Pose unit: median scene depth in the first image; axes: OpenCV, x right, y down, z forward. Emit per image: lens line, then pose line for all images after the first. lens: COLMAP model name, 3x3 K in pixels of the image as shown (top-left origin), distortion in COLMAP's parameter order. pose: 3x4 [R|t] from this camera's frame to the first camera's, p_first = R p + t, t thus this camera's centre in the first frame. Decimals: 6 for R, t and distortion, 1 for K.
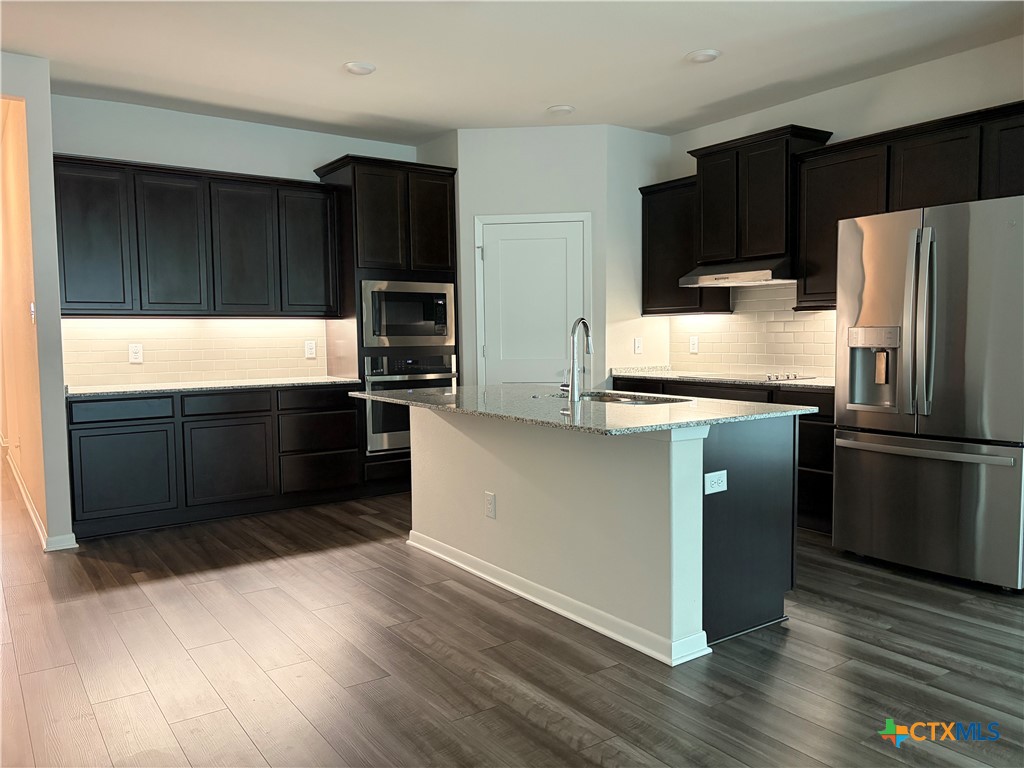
lens RADIAL K [[777.6, 0, 514.2], [0, 777.6, 389.7], [0, 0, 1]] dist [0.021231, 0.006865]
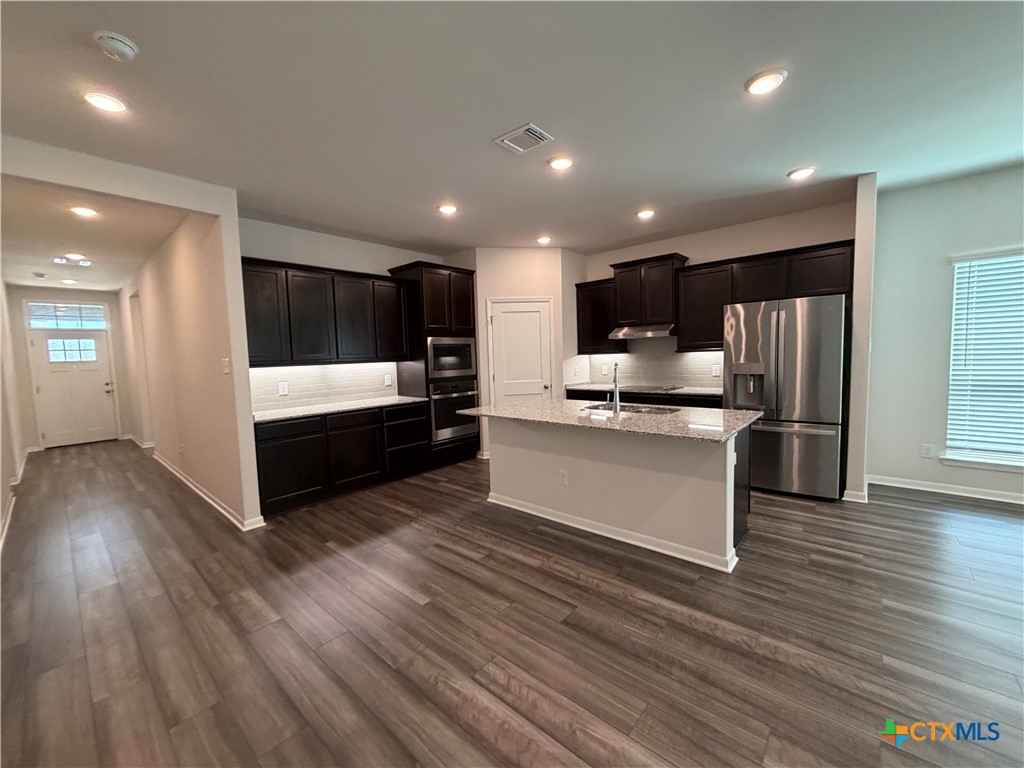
lens RADIAL K [[407.9, 0, 509.8], [0, 407.9, 388.9], [0, 0, 1]] dist [-0.000005, -0.000520]
pose [[0.973057, -0.039817, 0.227099, -0.277542], [0.037891, 0.999199, 0.012836, -0.046261], [-0.227428, -0.003885, 0.973787, 0.156618]]
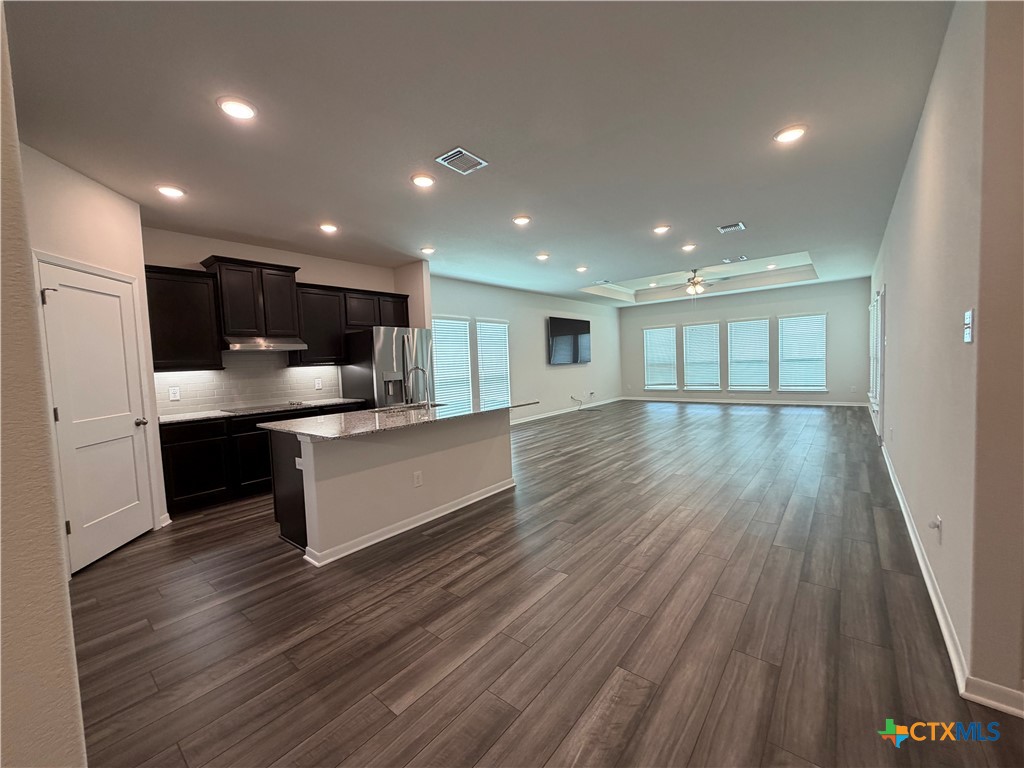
lens RADIAL K [[407.9, 0, 507.9], [0, 407.9, 384.6], [0, 0, 1]] dist [-0.000005, -0.000520]
pose [[-0.256682, -0.035262, 0.965852, -0.773031], [0.112667, 0.991429, 0.066138, -0.074436], [-0.959906, 0.125797, -0.250509, 0.848983]]
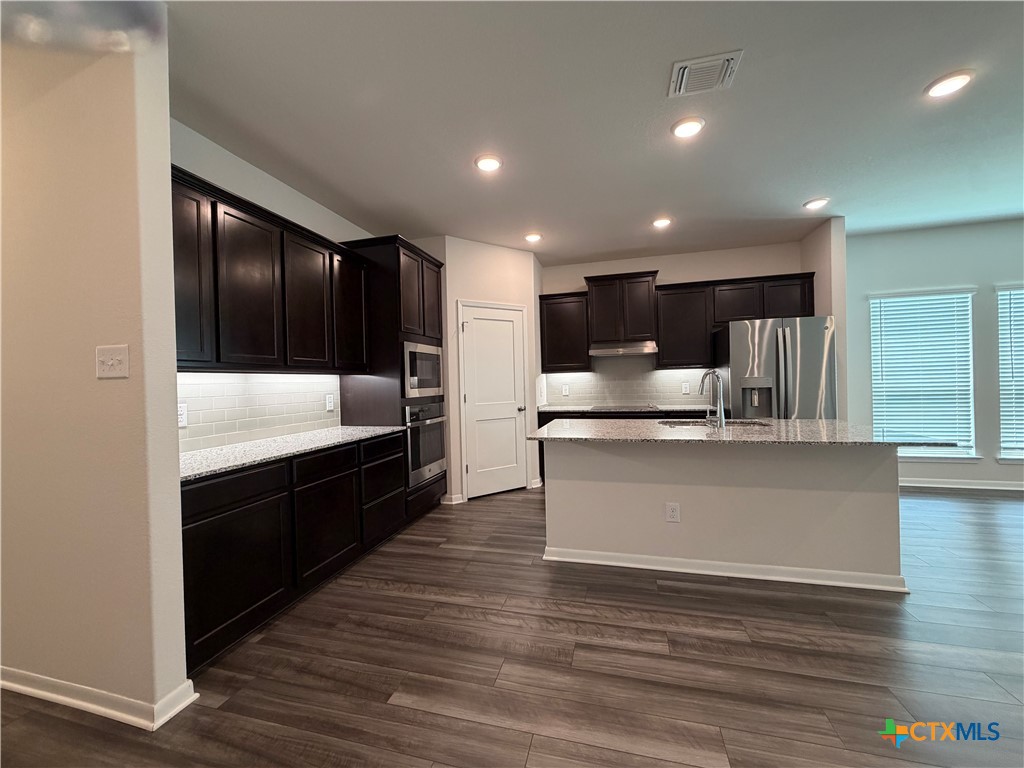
lens RADIAL K [[407.9, 0, 510.3], [0, 407.9, 386.6], [0, 0, 1]] dist [-0.000005, -0.000520]
pose [[0.772413, -0.017200, 0.634887, -0.570984], [0.063389, 0.996730, -0.050118, -0.039219], [-0.631949, 0.078956, 0.770978, 0.526531]]
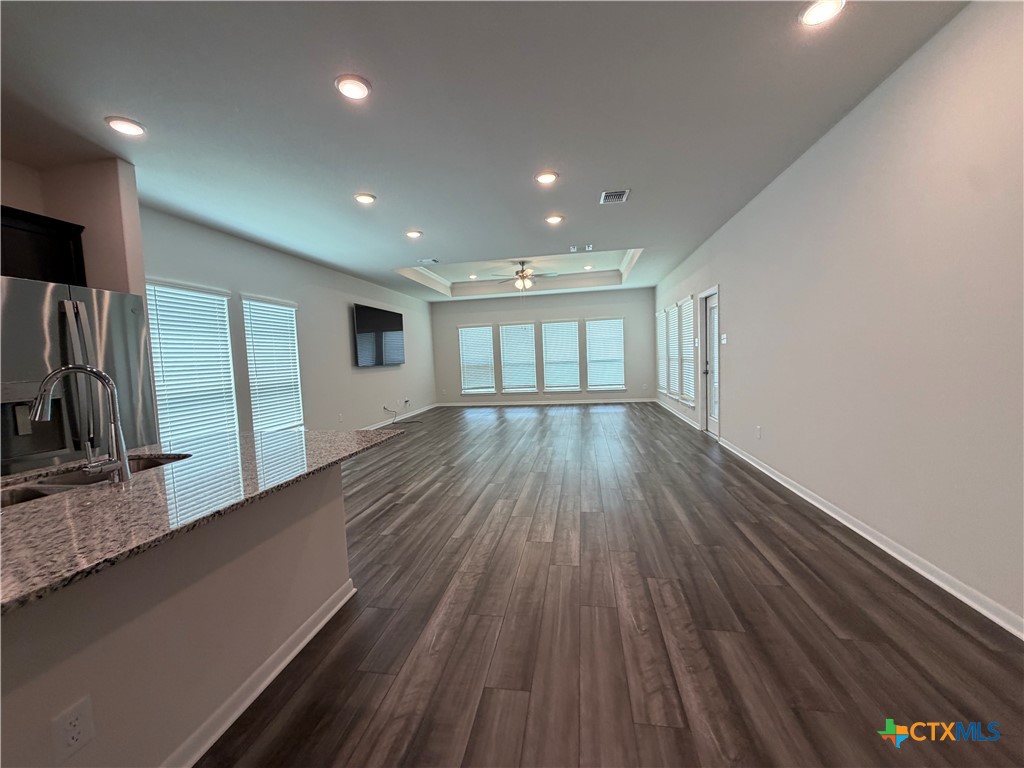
lens RADIAL K [[407.9, 0, 508.8], [0, 407.9, 383.2], [0, 0, 1]] dist [-0.000005, -0.000520]
pose [[-0.702785, -0.007184, 0.711366, -0.353960], [0.099532, 0.989121, 0.108321, -0.064317], [-0.704405, 0.146930, -0.694425, 0.799981]]
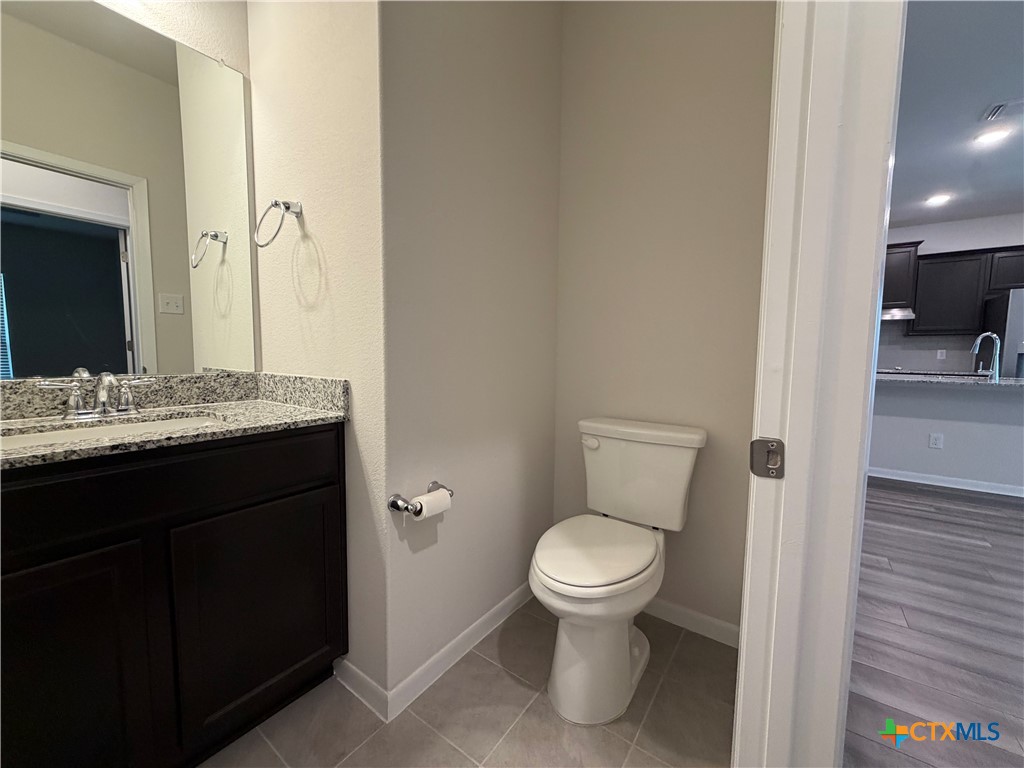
lens RADIAL K [[407.9, 0, 508.3], [0, 407.9, 386.9], [0, 0, 1]] dist [-0.000005, -0.000520]
pose [[0.948248, -0.008217, 0.317426, -1.022551], [0.003280, 0.999865, 0.016085, 0.009379], [-0.317515, -0.014211, 0.948147, 0.375144]]
